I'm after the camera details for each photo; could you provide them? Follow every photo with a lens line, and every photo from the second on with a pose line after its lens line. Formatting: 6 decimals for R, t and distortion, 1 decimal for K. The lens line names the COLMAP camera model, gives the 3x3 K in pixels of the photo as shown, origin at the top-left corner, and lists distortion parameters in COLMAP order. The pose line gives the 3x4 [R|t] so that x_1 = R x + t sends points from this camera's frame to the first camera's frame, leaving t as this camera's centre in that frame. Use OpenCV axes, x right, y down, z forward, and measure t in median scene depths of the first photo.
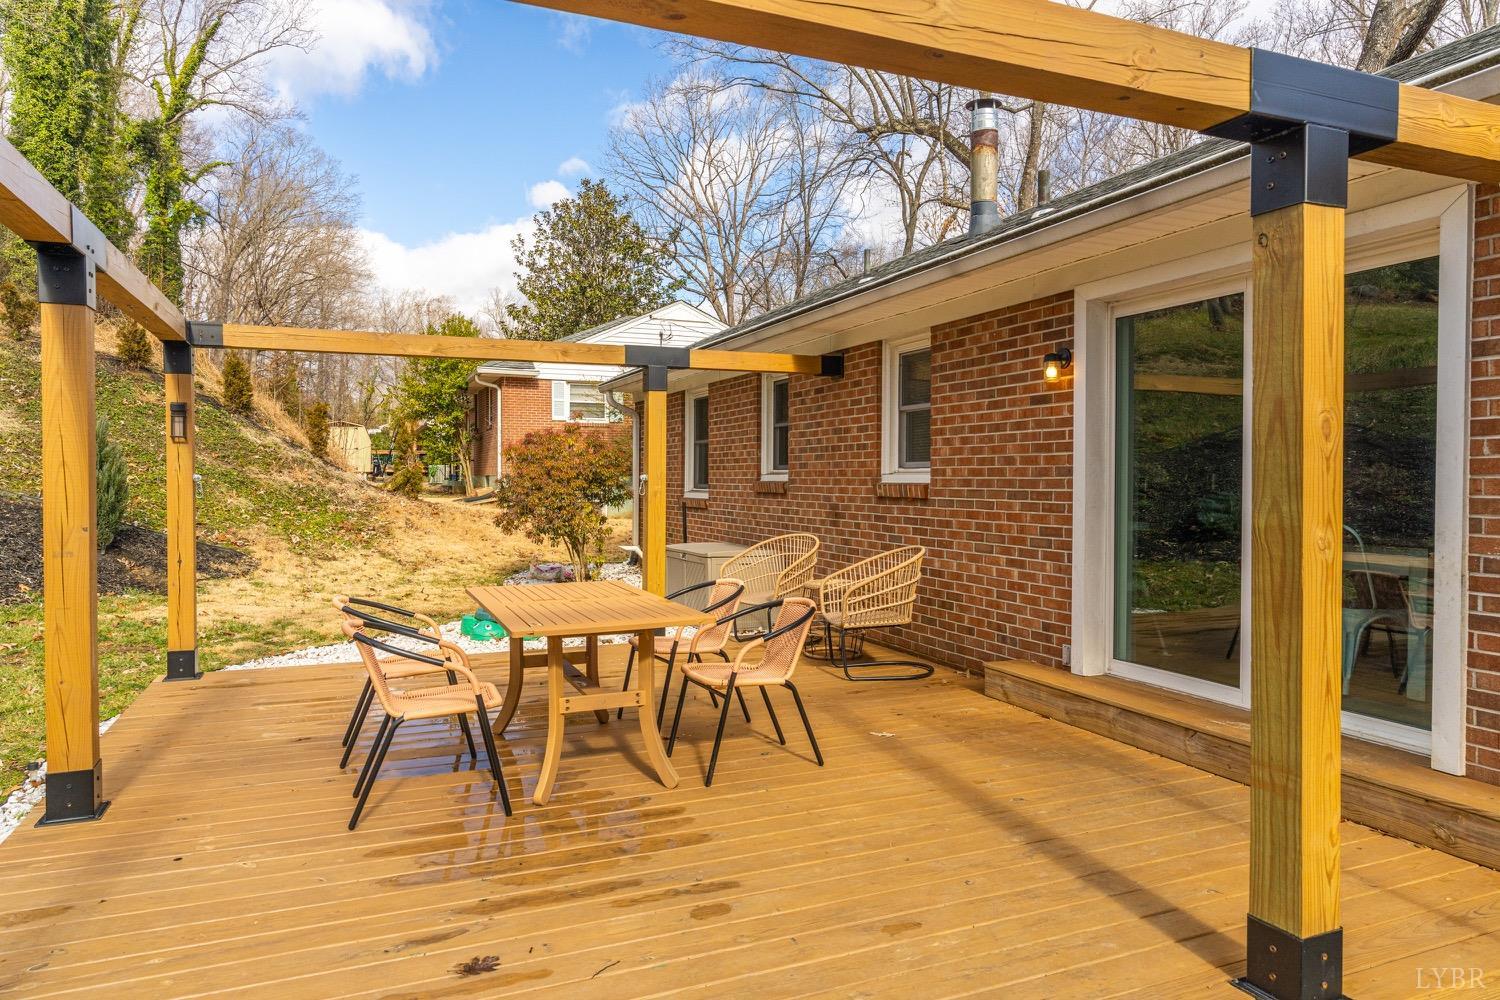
lens RADIAL K [[960.2, 0, 747.8], [0, 960.2, 500.5], [0, 0, 1]] dist [-0.003443, 0.000877]
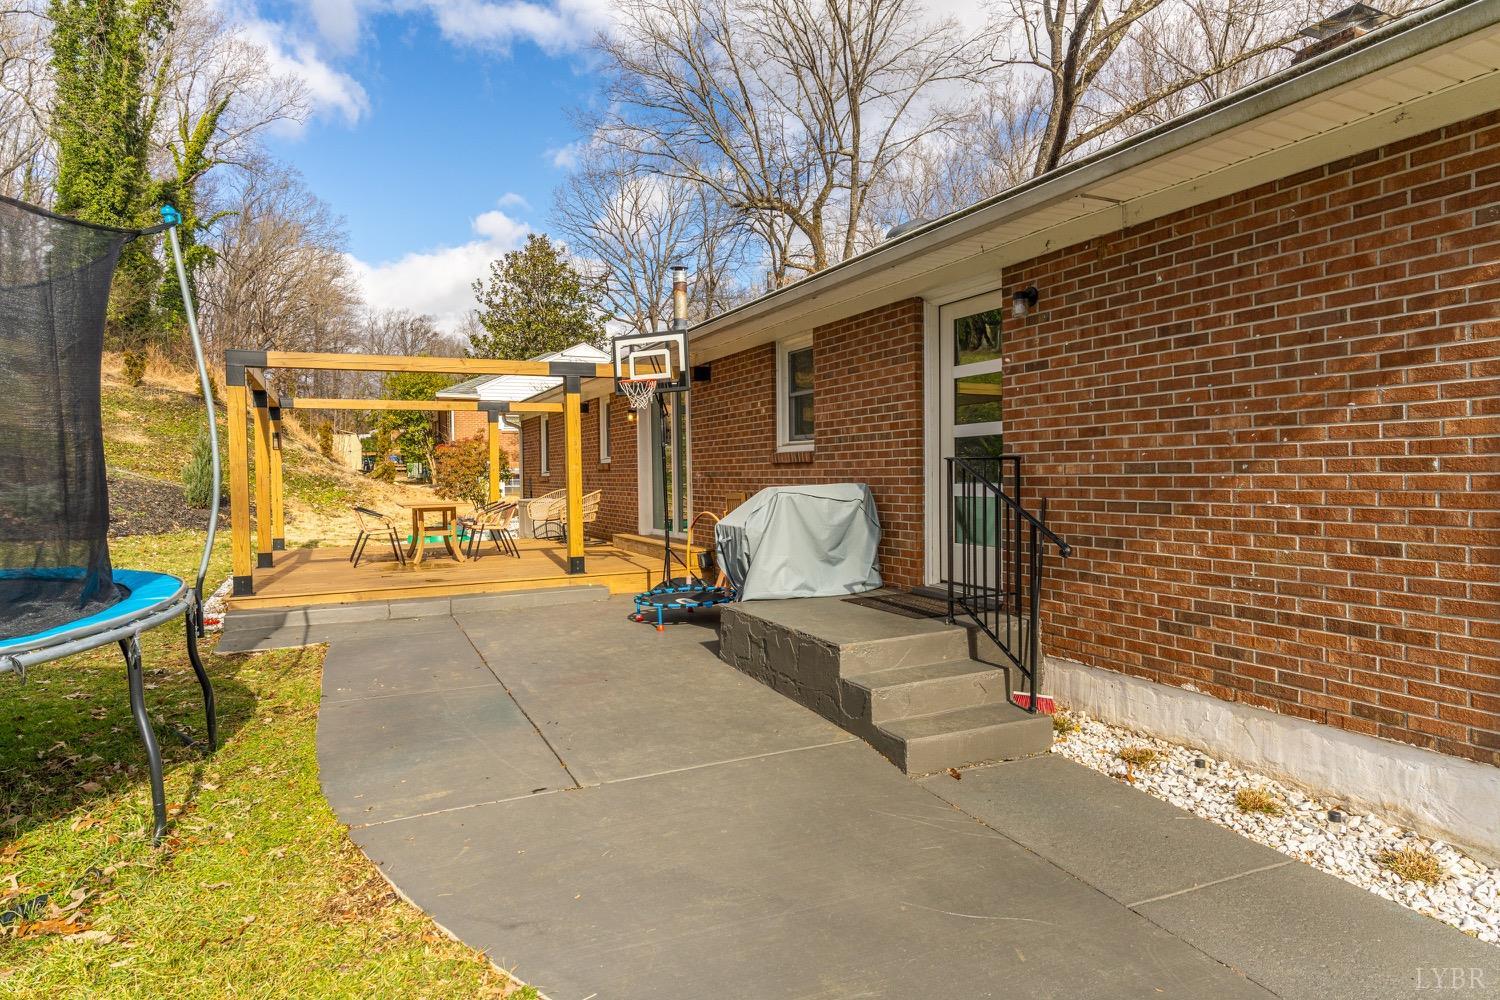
lens RADIAL K [[865.5, 0, 743.1], [0, 865.5, 496.9], [0, 0, 1]] dist [-0.000274, 0.001127]
pose [[0.999091, -0.017116, 0.039040, 0.056849], [0.016921, 0.999843, 0.005329, 0.007701], [-0.039125, -0.004664, 0.999223, -0.142088]]
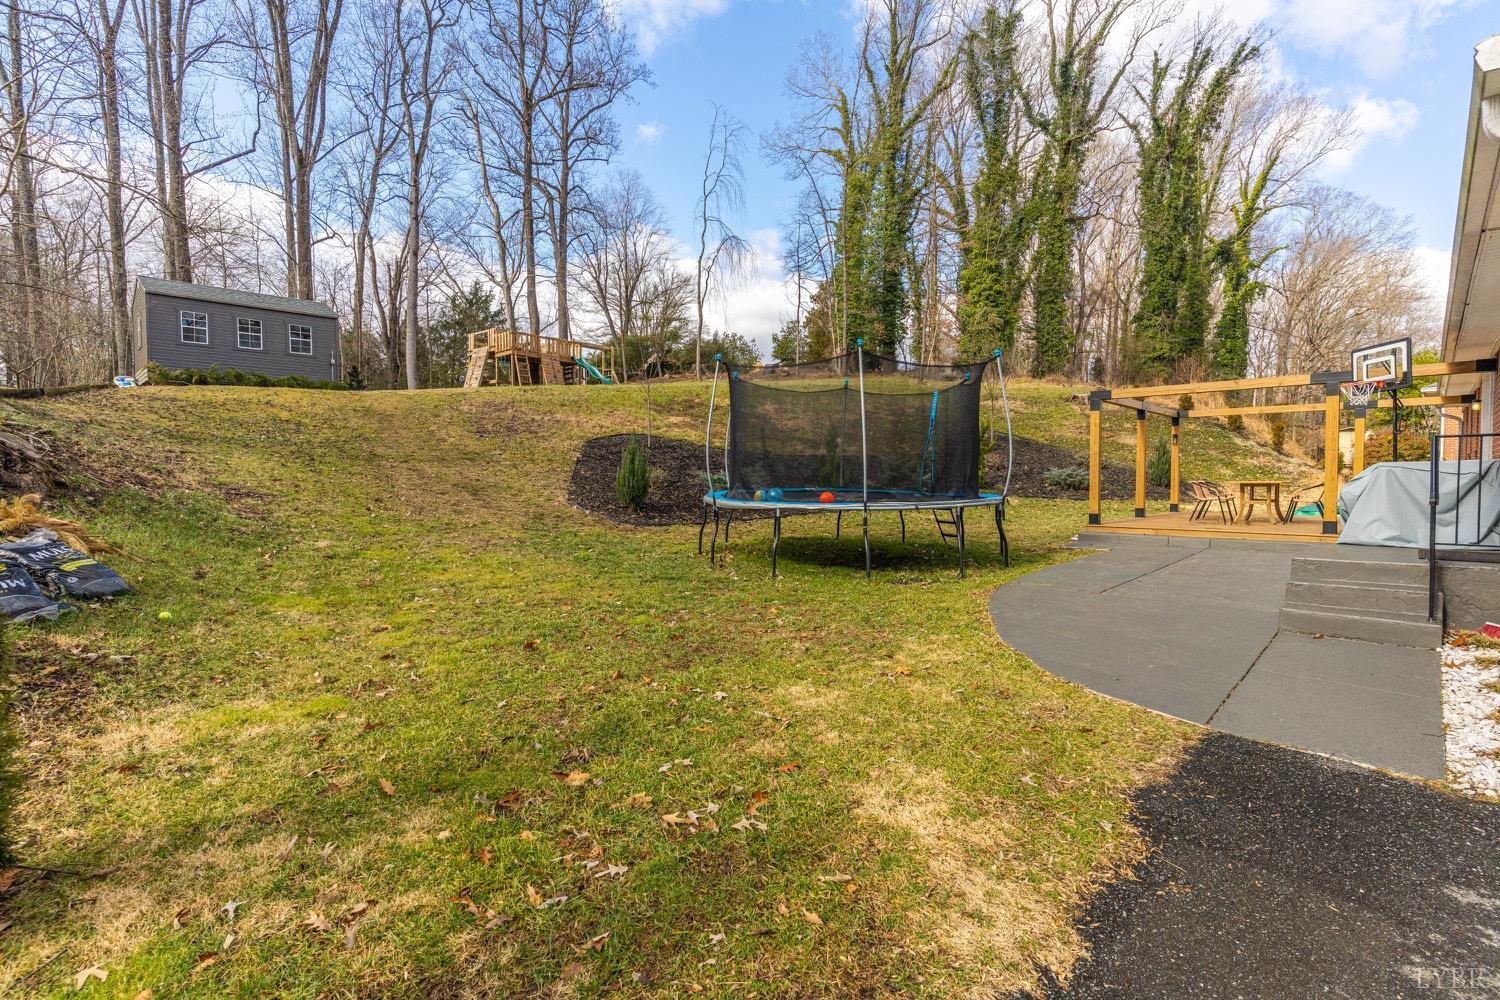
lens RADIAL K [[709.0, 0, 754.7], [0, 709.0, 500.2], [0, 0, 1]] dist [0.000750, -0.000352]
pose [[0.407133, 0.030966, -0.912844, 0.145419], [-0.021237, 0.999476, 0.024433, 0.013824], [0.913122, 0.009439, 0.407577, -0.184167]]
